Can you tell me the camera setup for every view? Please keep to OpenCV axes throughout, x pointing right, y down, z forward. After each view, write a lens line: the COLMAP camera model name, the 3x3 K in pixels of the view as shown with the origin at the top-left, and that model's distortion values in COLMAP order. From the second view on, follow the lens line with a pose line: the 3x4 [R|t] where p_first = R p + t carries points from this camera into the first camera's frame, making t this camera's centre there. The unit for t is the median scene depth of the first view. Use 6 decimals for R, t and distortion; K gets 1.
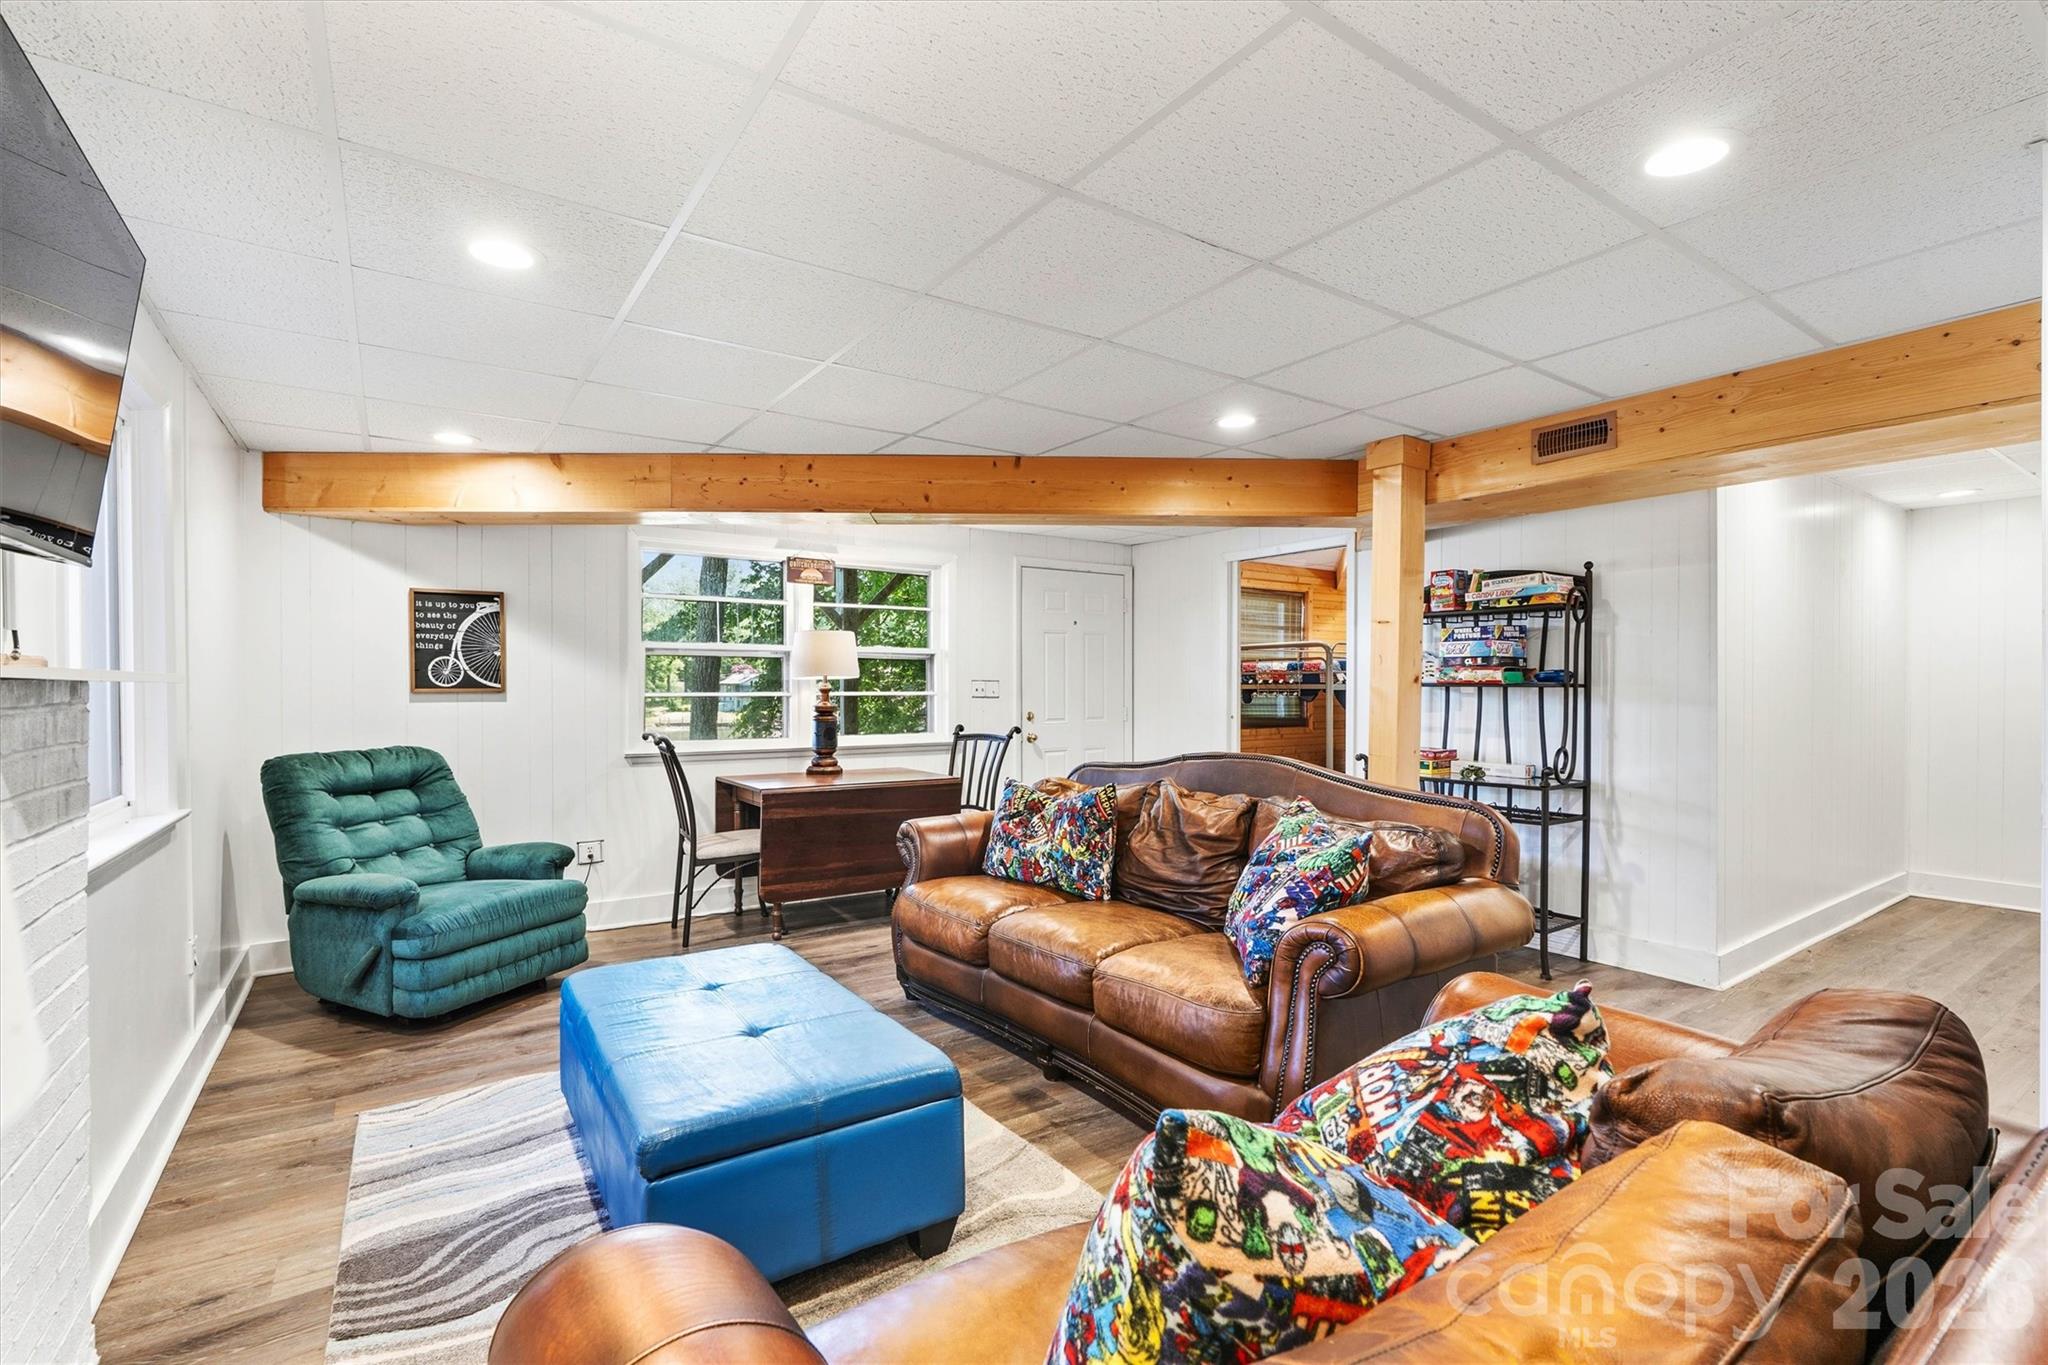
lens RADIAL K [[923.8, 0, 1027.2], [0, 923.8, 702.0], [0, 0, 1]] dist [-0.001854, 0.000072]
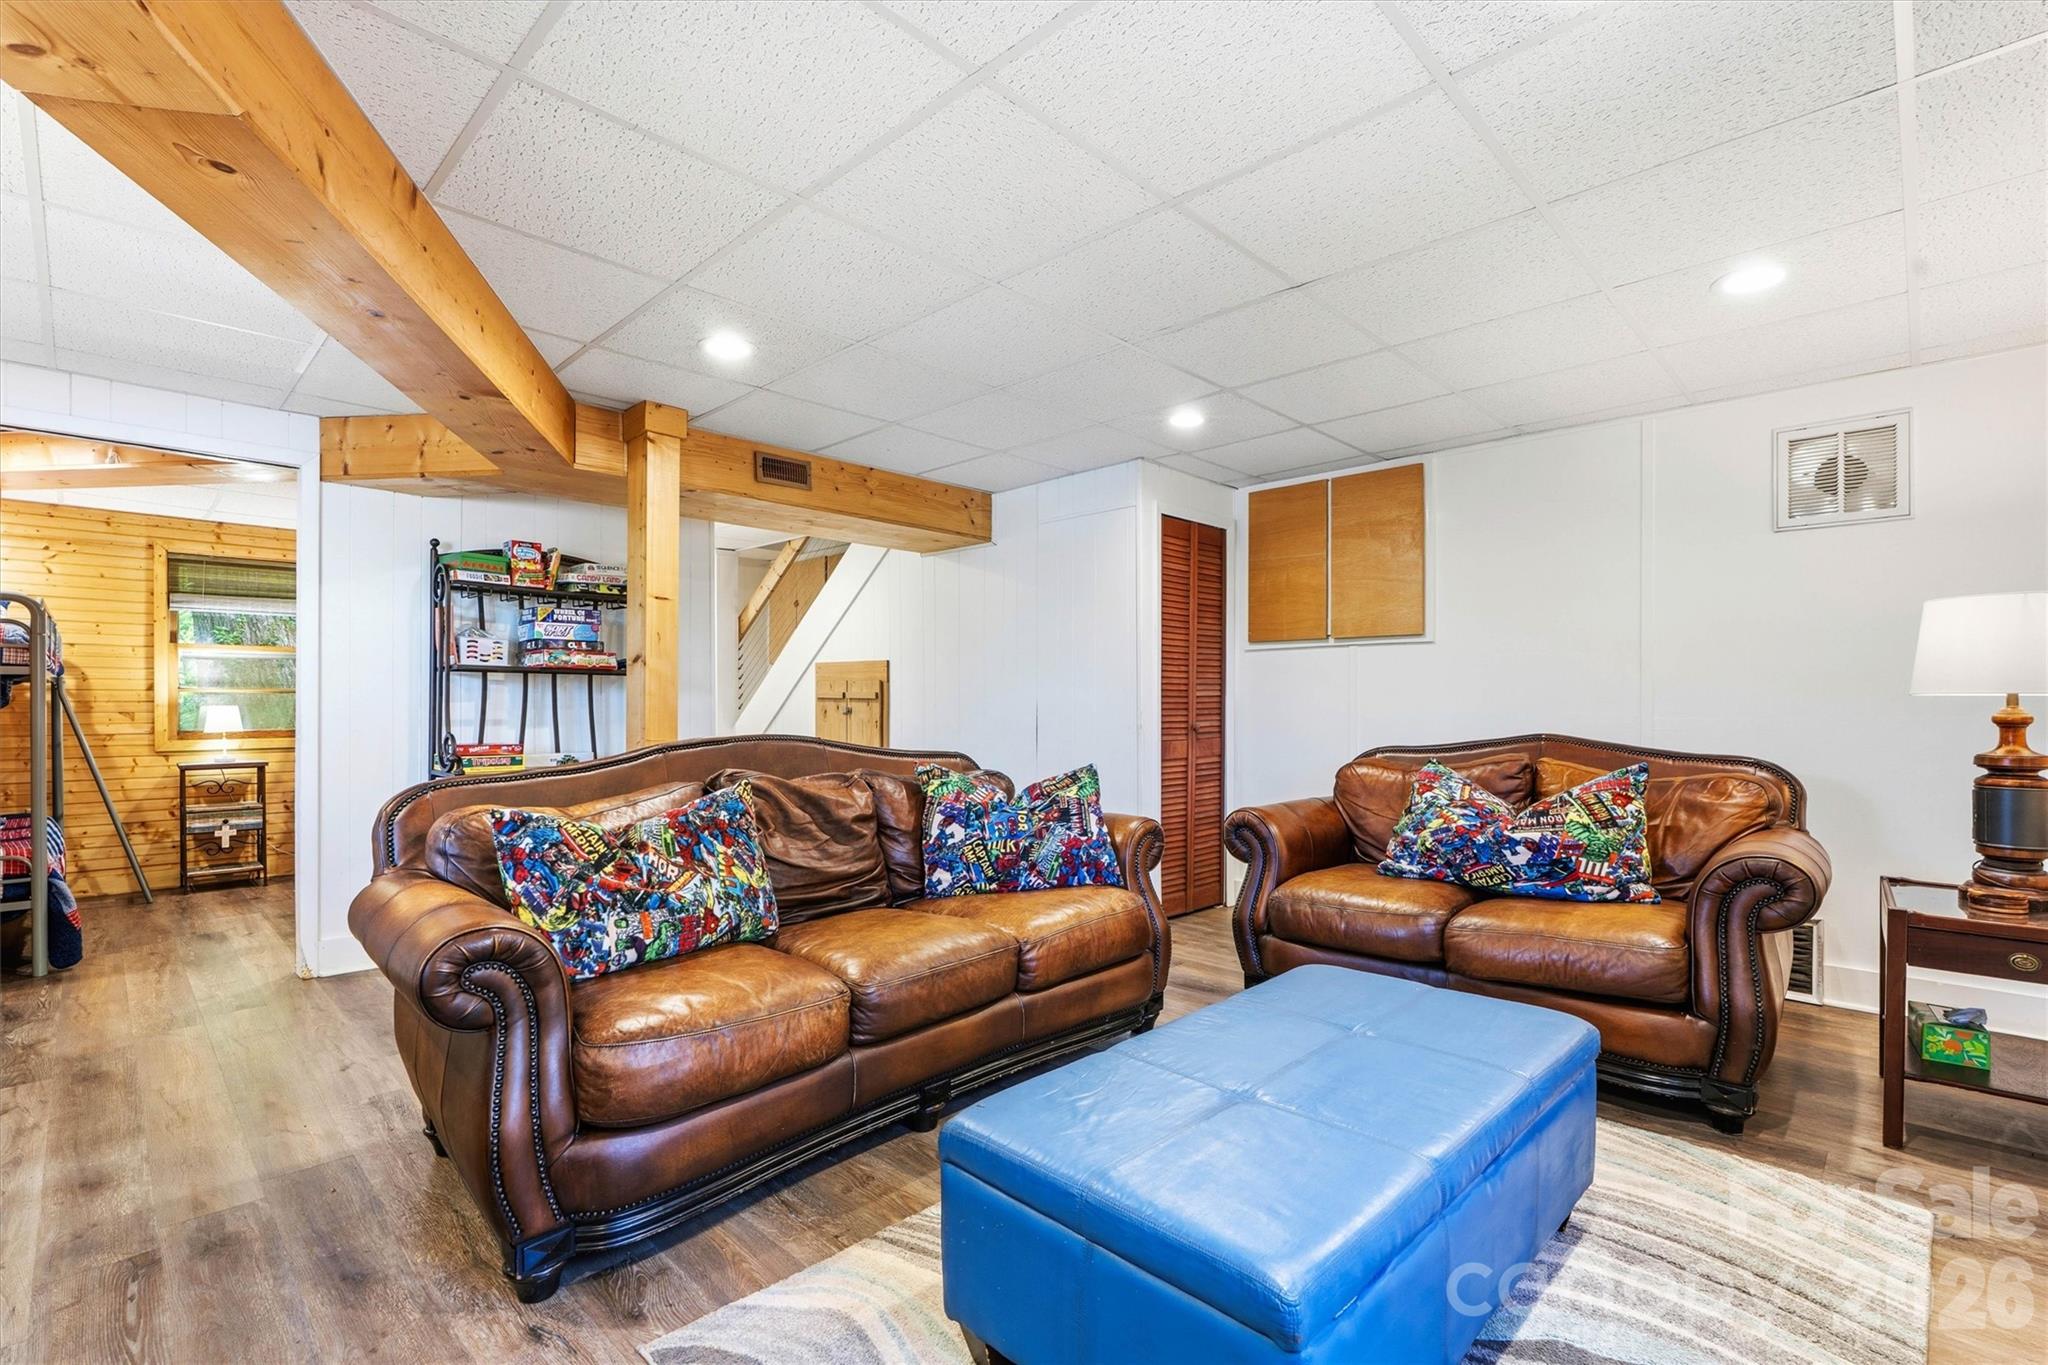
lens RADIAL K [[923.8, 0, 1027.2], [0, 923.8, 702.0], [0, 0, 1]] dist [-0.001854, 0.000072]
pose [[-0.181540, 0.003936, 0.983376, -0.642947], [0.018543, 0.999828, -0.000579, 0.027927], [-0.983209, 0.018129, -0.181582, 0.857733]]
